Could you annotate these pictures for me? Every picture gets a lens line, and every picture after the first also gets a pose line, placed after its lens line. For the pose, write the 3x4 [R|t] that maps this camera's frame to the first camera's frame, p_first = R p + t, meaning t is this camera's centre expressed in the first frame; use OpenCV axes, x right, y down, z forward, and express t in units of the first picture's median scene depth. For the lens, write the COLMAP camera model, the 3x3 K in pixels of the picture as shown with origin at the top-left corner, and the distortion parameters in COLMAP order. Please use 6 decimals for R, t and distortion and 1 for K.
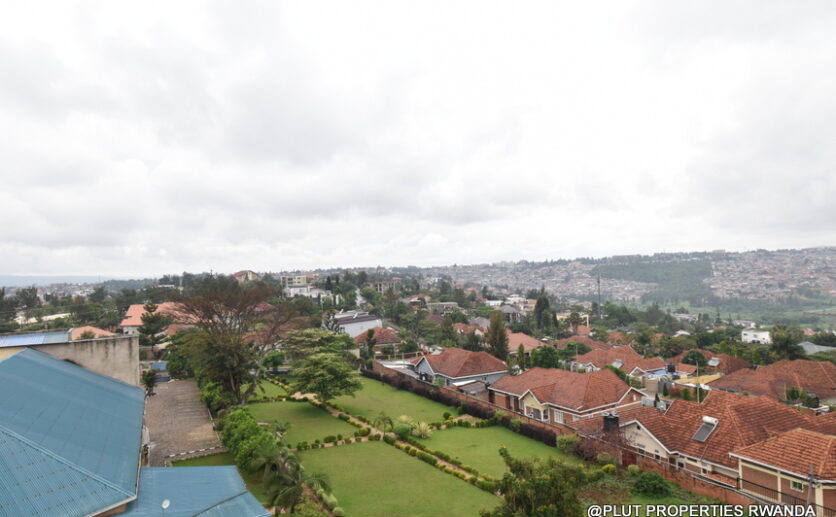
lens RADIAL K [[513.4, 0, 415.6], [0, 513.4, 260.3], [0, 0, 1]] dist [0.015185, -0.029628]
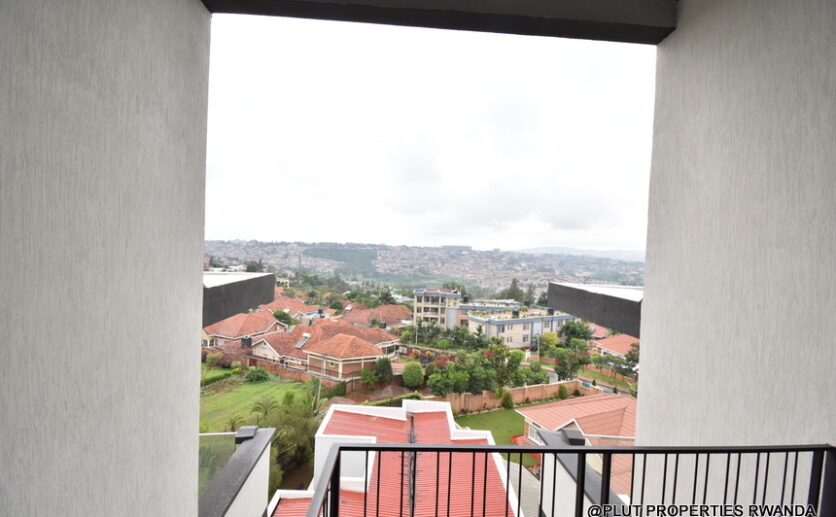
lens RADIAL K [[363.9, 0, 411.9], [0, 363.9, 259.4], [0, 0, 1]] dist [0.022020, -0.026512]
pose [[0.816687, 0.053120, 0.574631, 0.172070], [-0.078192, 0.996757, 0.018988, 0.015422], [-0.571759, -0.060439, 0.818192, -0.177299]]
